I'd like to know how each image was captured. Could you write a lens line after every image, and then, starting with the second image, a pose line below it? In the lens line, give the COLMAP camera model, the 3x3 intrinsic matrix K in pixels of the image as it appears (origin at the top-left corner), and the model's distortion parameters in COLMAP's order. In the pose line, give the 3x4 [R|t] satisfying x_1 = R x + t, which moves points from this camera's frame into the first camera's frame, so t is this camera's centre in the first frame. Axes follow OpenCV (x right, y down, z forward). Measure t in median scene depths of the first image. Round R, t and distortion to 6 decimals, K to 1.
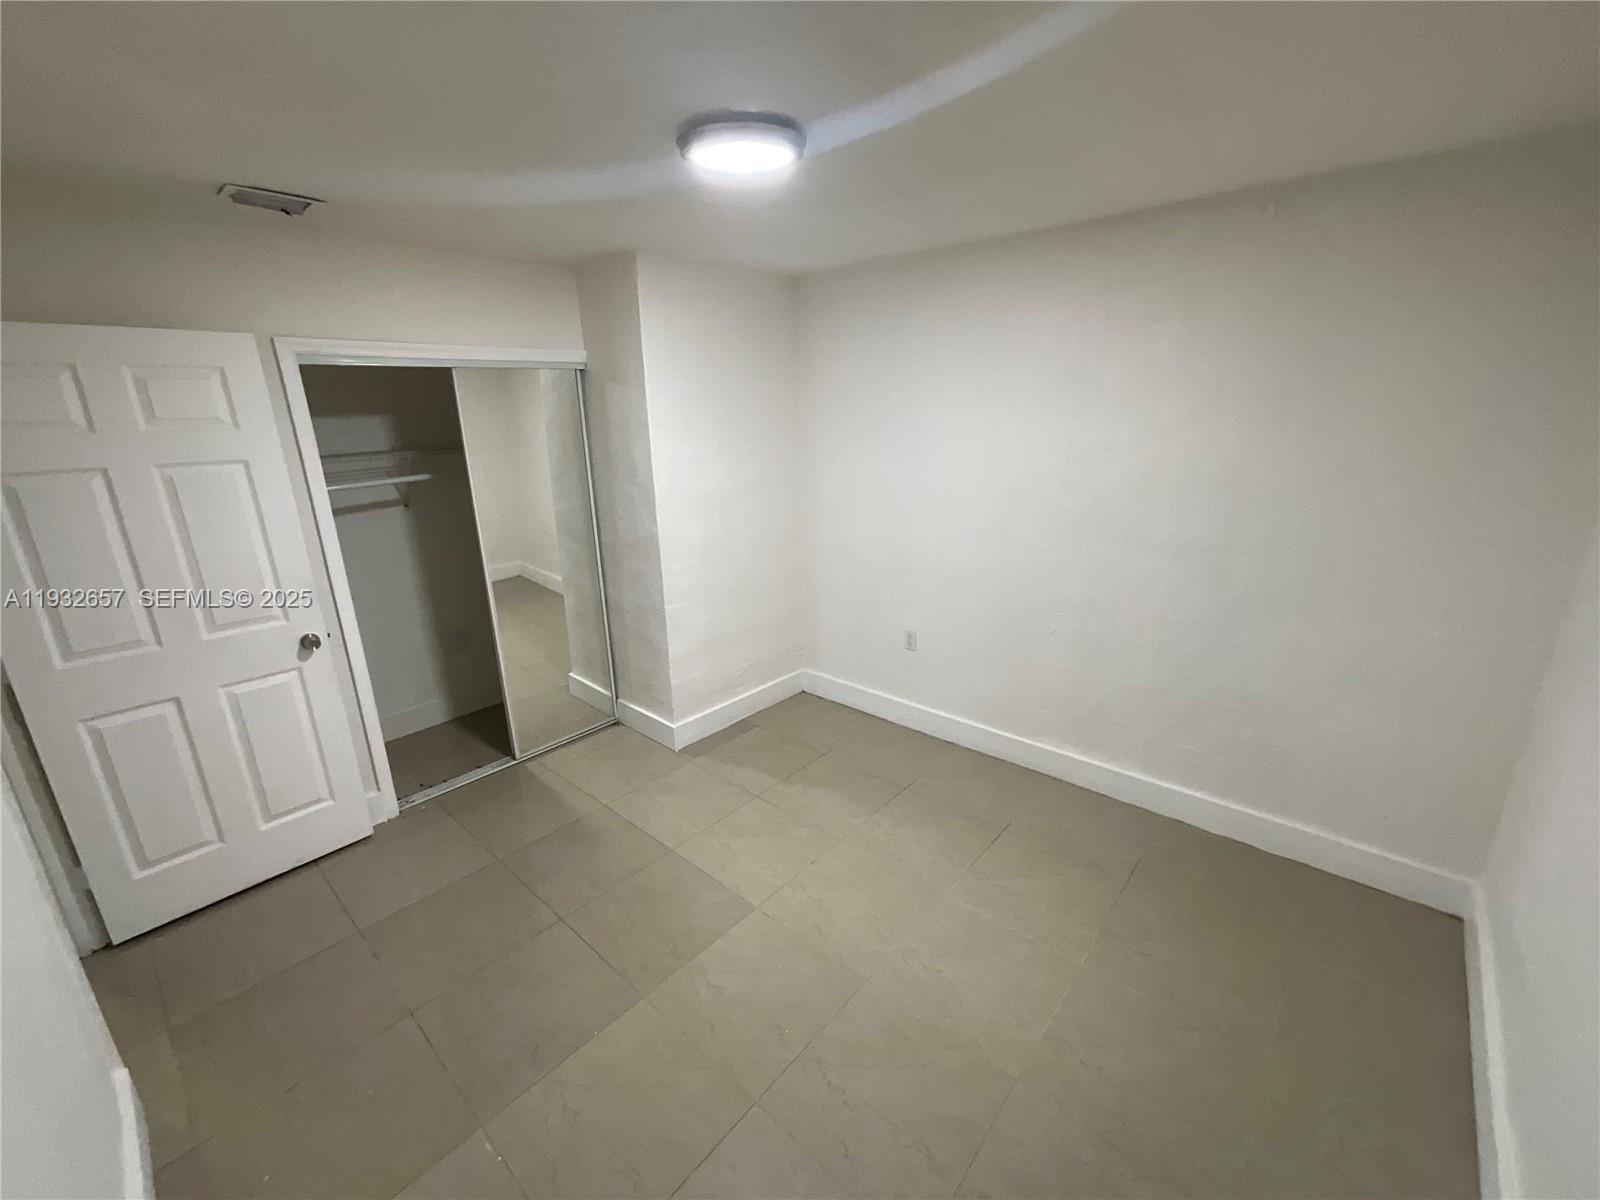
lens RADIAL K [[653.0, 0, 804.7], [0, 653.0, 594.8], [0, 0, 1]] dist [-0.004509, 0.003512]
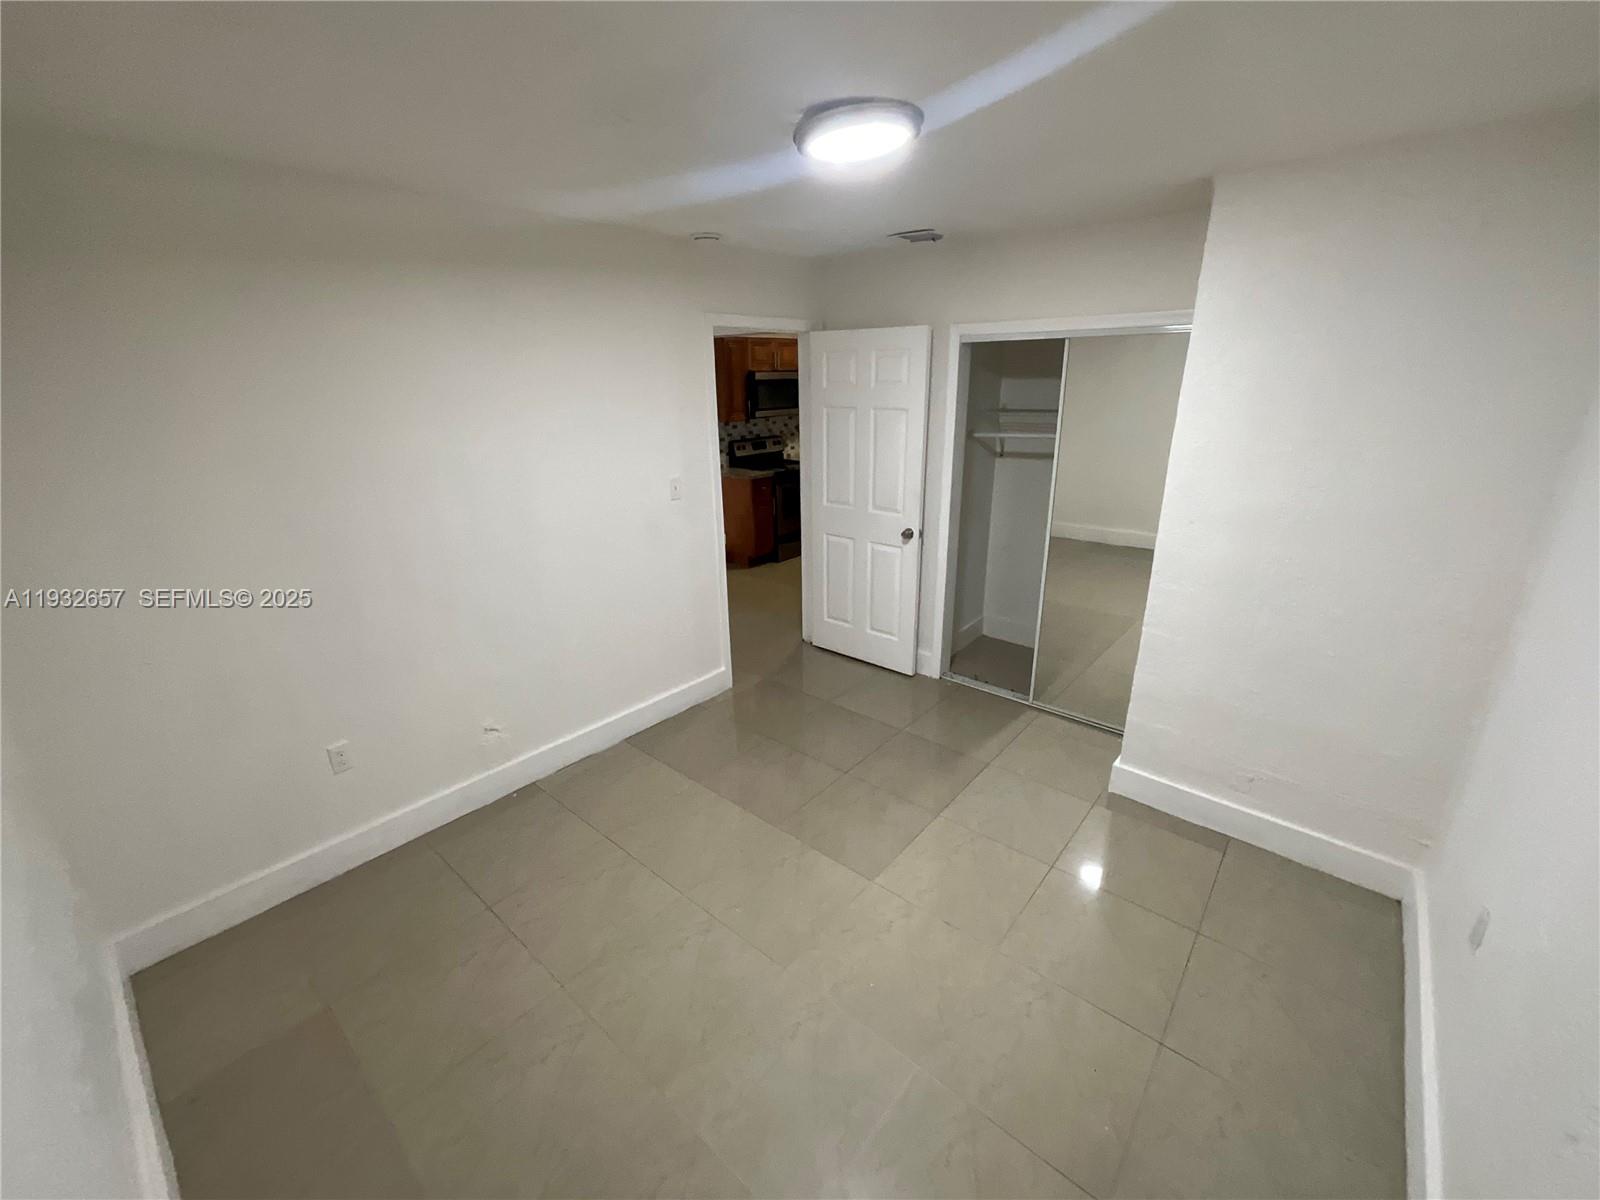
lens RADIAL K [[653.0, 0, 805.8], [0, 653.0, 597.4], [0, 0, 1]] dist [-0.004509, 0.003512]
pose [[0.021039, 0.347034, -0.937617, 0.696944], [-0.264855, 0.906252, 0.329482, -0.226968], [0.964059, 0.241401, 0.110980, 0.641433]]
